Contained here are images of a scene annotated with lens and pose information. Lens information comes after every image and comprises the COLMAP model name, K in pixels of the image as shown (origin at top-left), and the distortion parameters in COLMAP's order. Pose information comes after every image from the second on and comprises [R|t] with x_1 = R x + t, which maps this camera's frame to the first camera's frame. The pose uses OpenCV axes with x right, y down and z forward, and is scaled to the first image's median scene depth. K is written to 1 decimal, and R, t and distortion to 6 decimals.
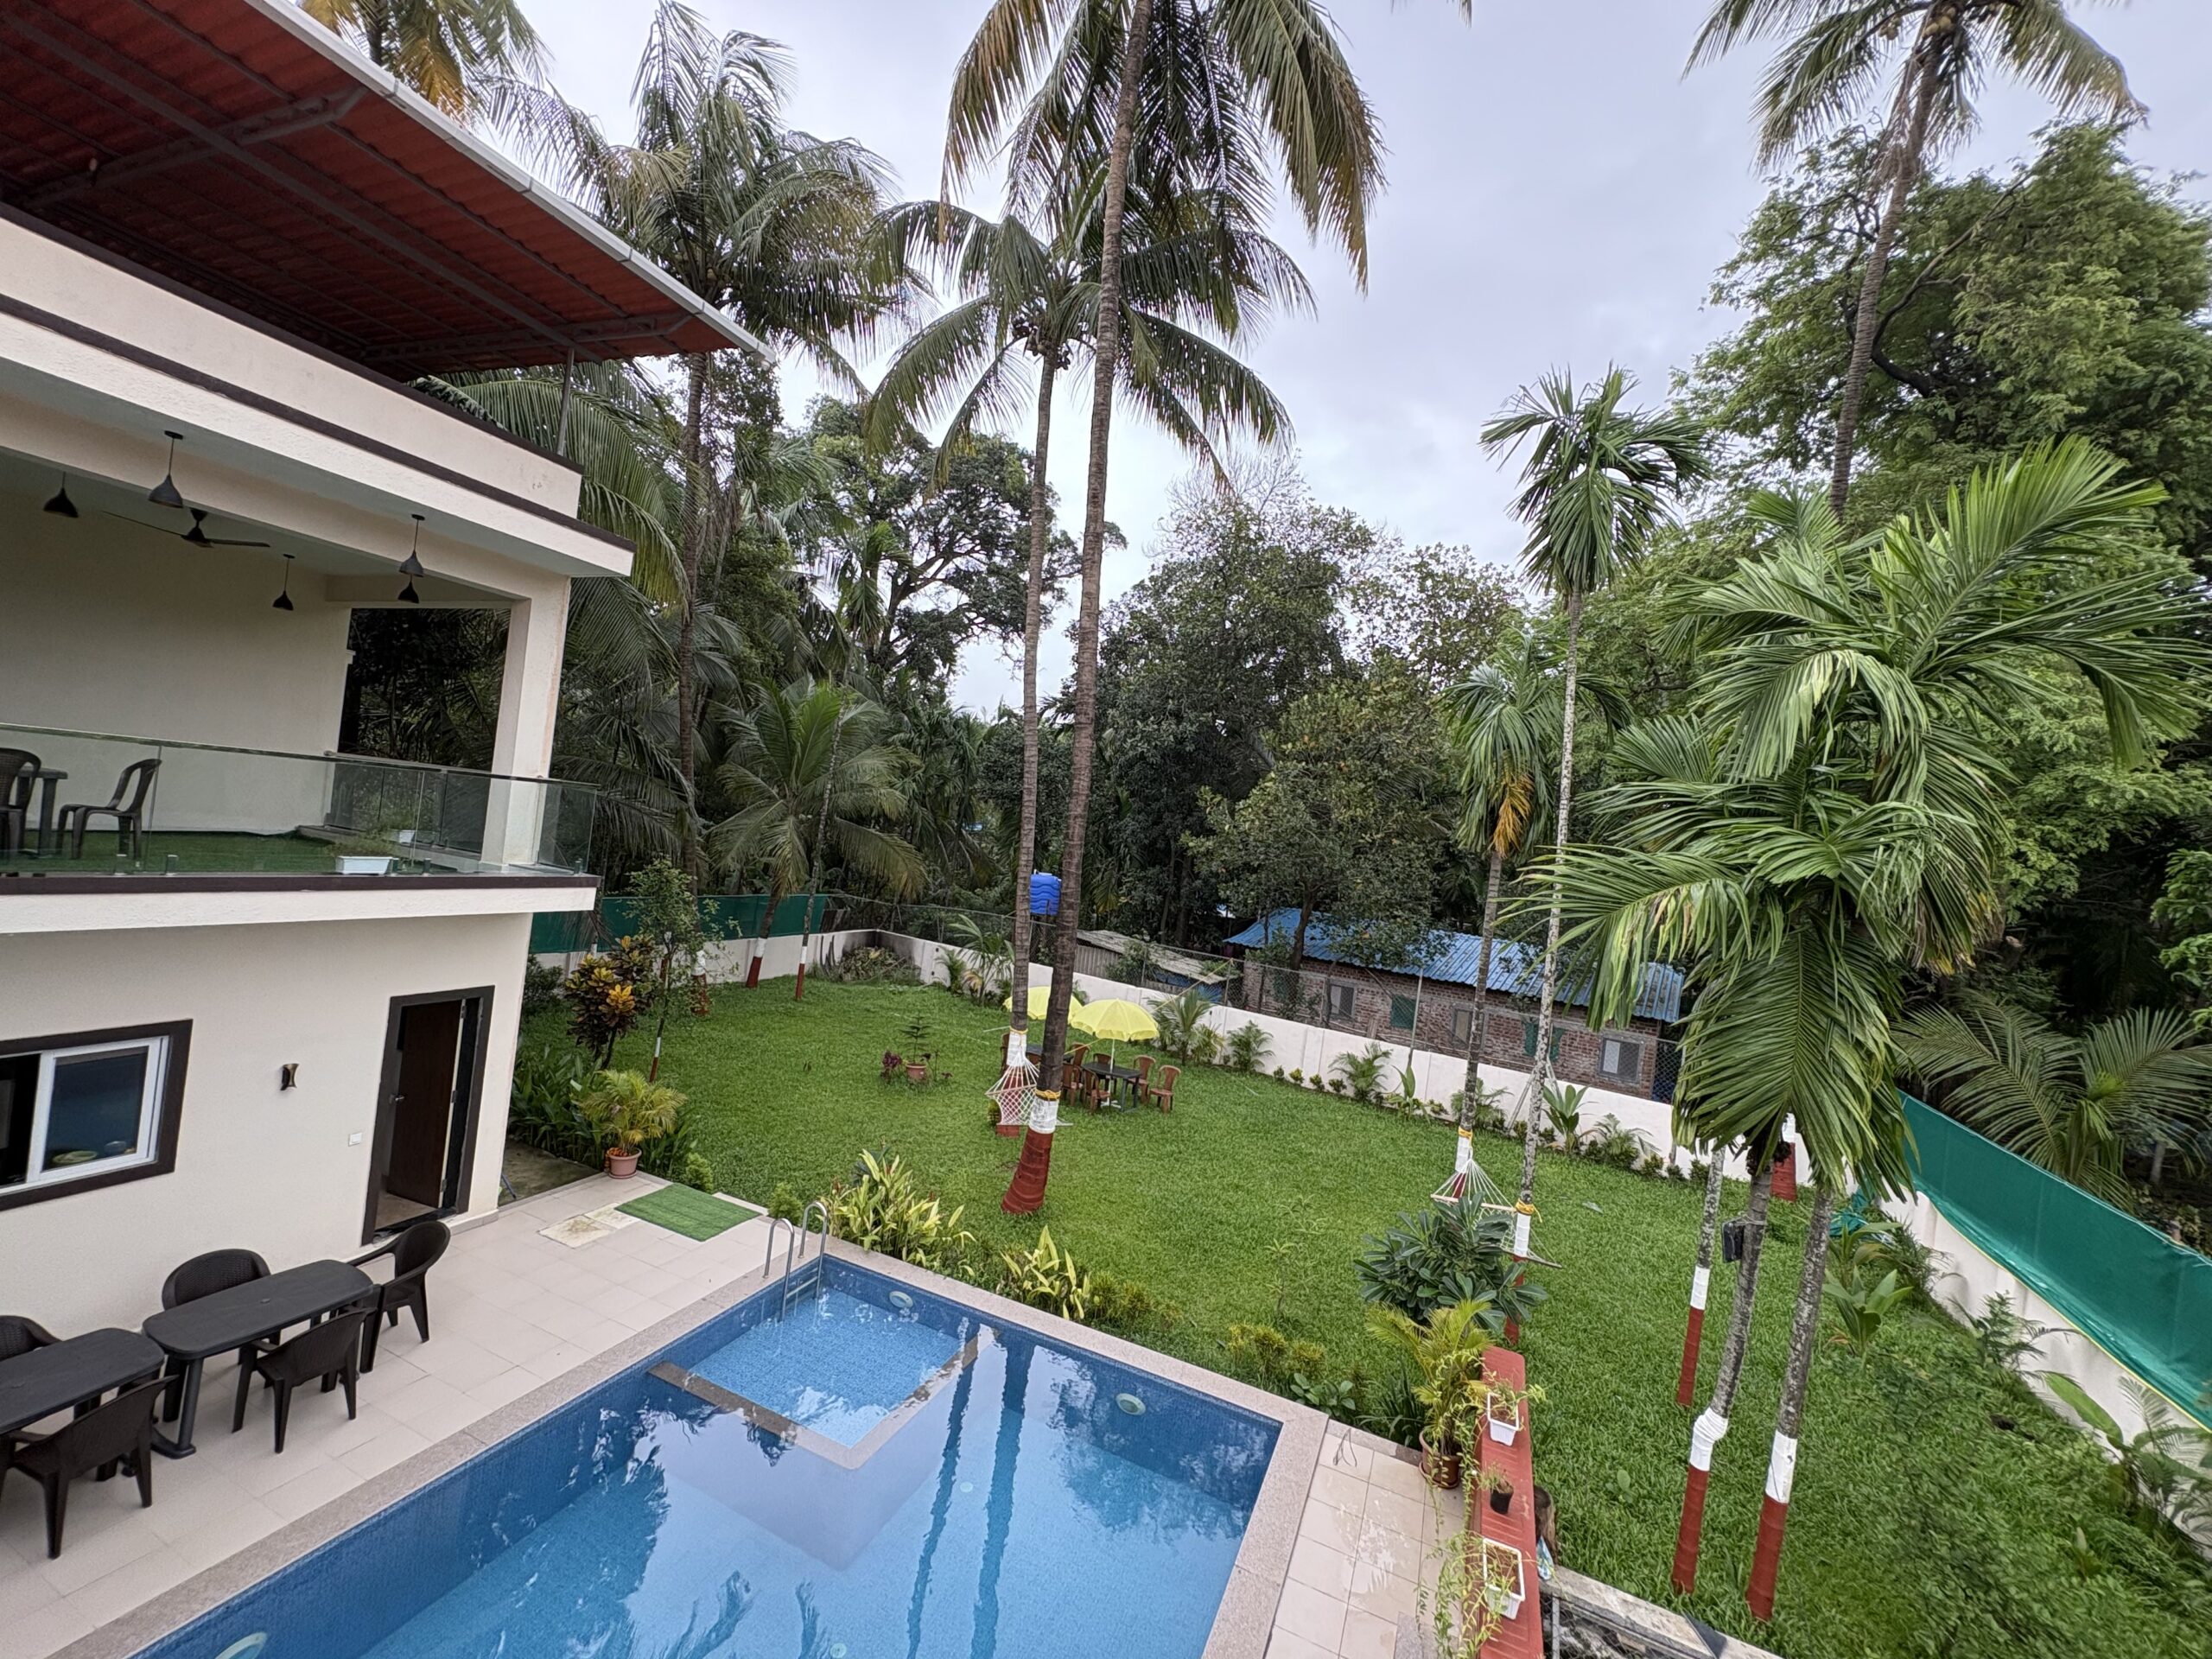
lens RADIAL K [[880.6, 0, 1104.2], [0, 880.6, 828.1], [0, 0, 1]] dist [-0.000292, 0.000602]
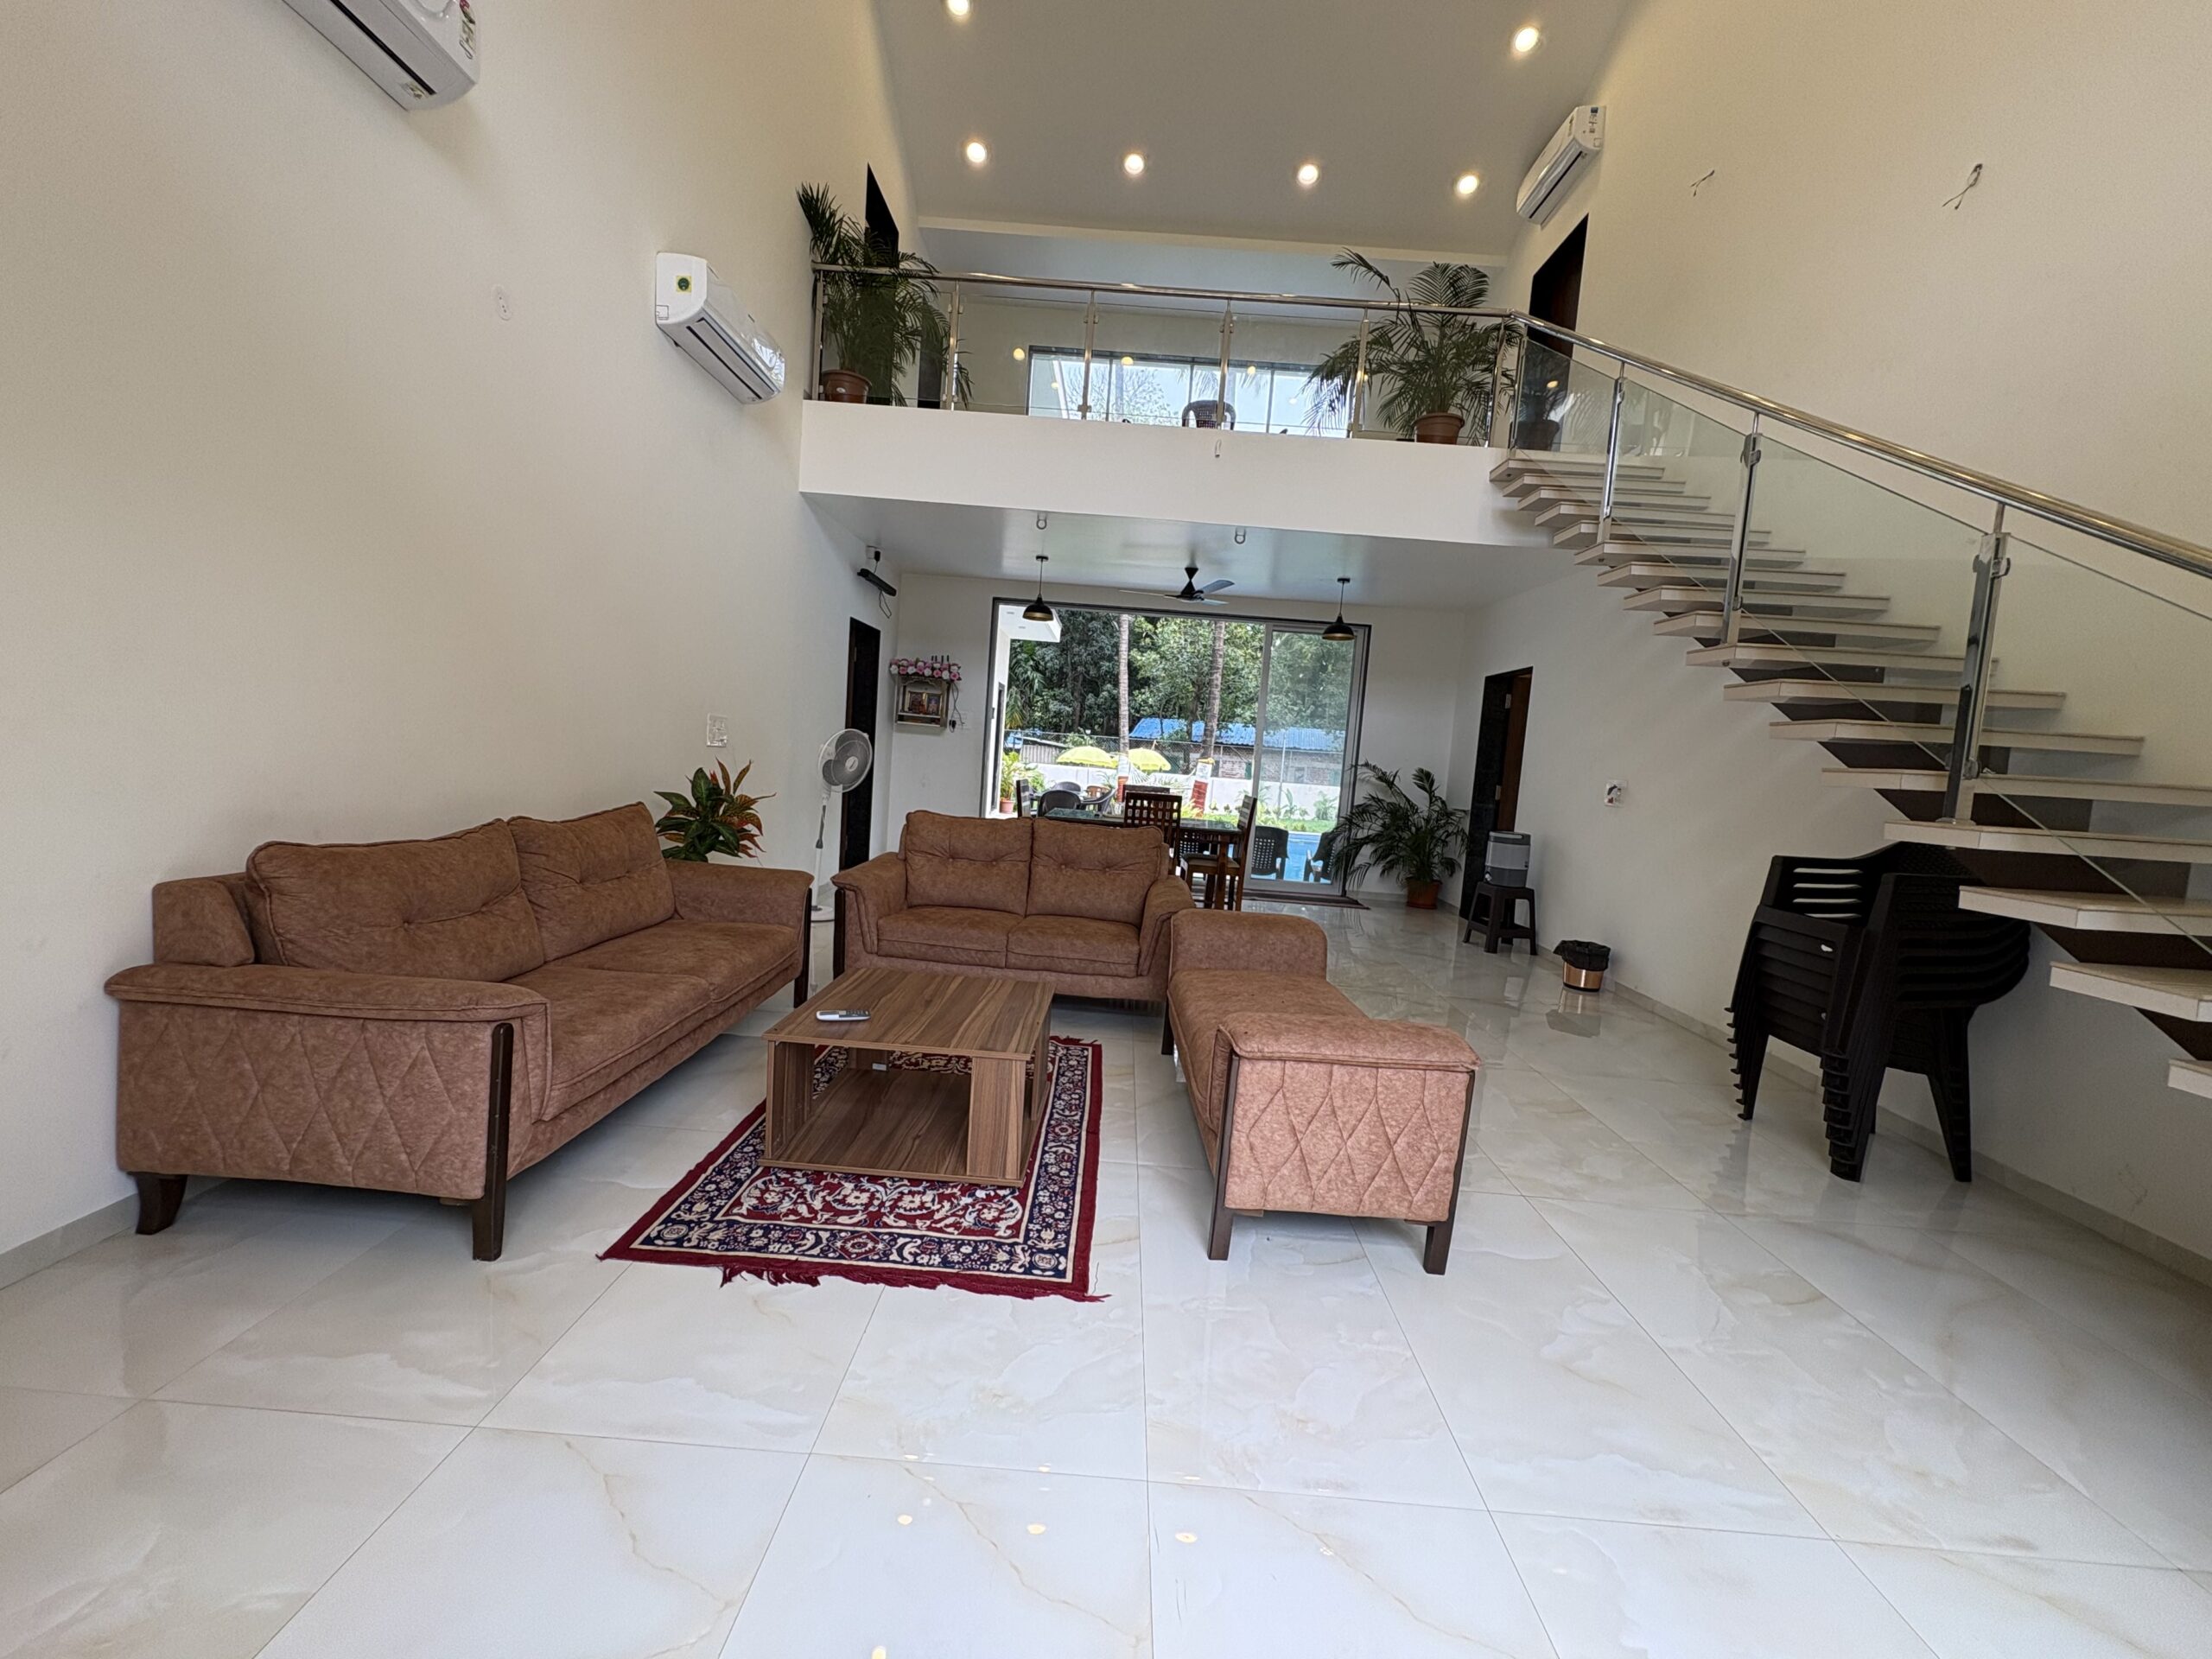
lens RADIAL K [[880.6, 0, 1106.8], [0, 880.6, 829.2], [0, 0, 1]] dist [-0.000292, 0.000602]
pose [[0.925856, -0.080049, 0.369299, -0.680725], [0.029706, 0.989699, 0.140050, 0.127737], [-0.376706, -0.118696, 0.918697, -0.449491]]
